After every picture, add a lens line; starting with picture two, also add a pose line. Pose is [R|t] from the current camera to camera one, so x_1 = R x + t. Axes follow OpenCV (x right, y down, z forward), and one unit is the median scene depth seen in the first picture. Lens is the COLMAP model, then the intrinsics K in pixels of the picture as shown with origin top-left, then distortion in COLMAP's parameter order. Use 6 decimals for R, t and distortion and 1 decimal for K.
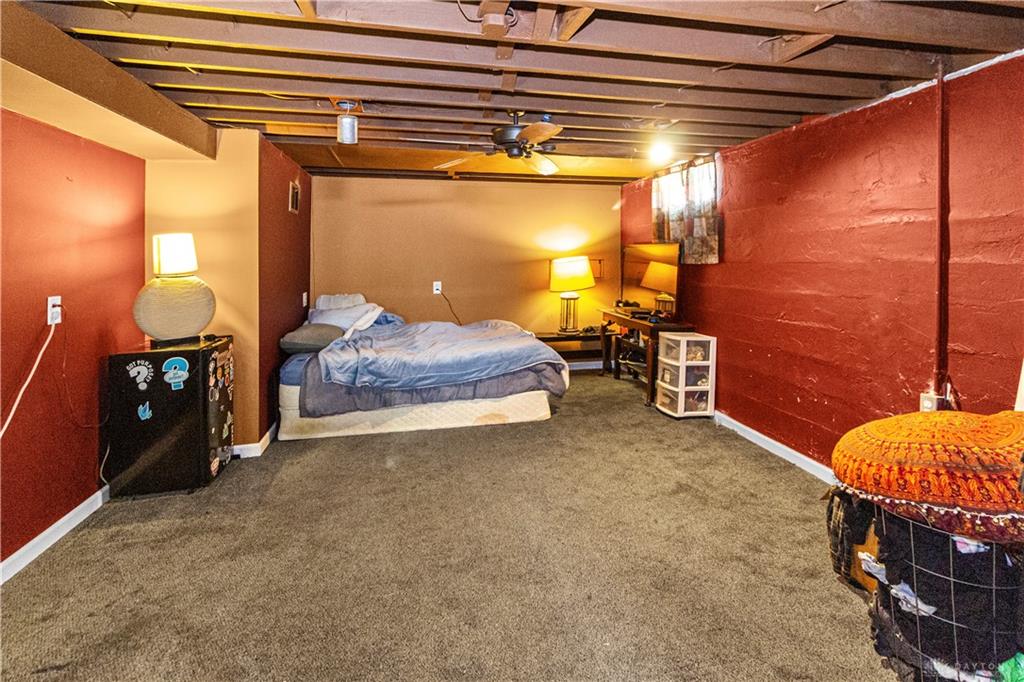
lens RADIAL K [[478.1, 0, 513.5], [0, 478.1, 243.3], [0, 0, 1]] dist [0.004463, 0.000918]
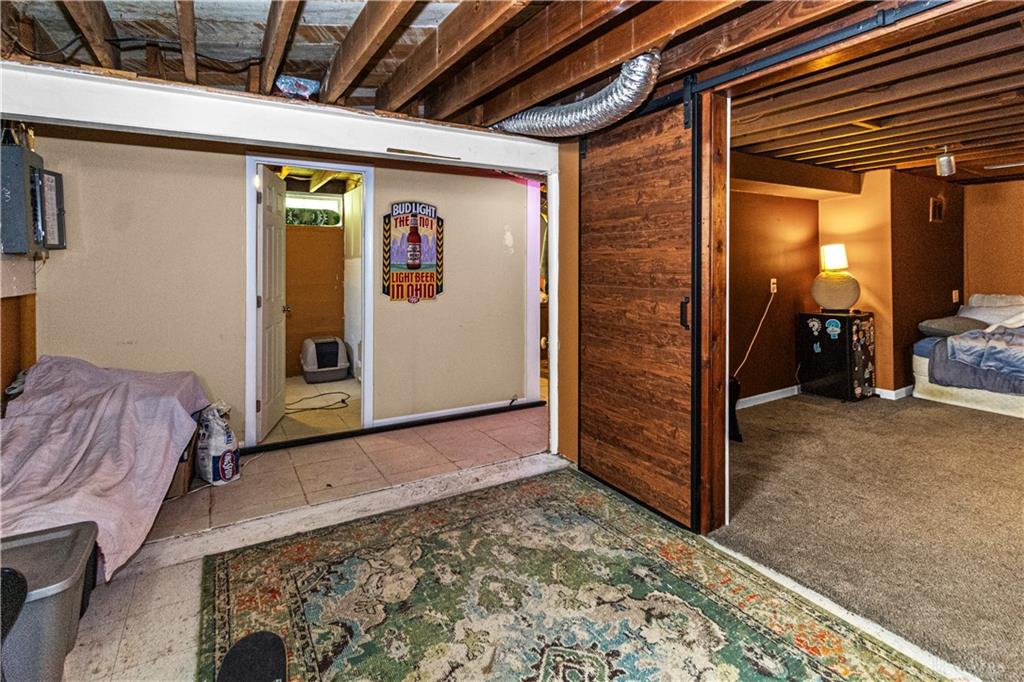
lens RADIAL K [[494.1, 0, 512.8], [0, 494.1, 264.4], [0, 0, 1]] dist [0.000666, 0.000310]
pose [[0.292854, 0.012085, -0.956081, 0.538689], [0.028042, 0.999381, 0.021222, -0.018660], [0.955746, -0.033025, 0.292334, -0.496027]]
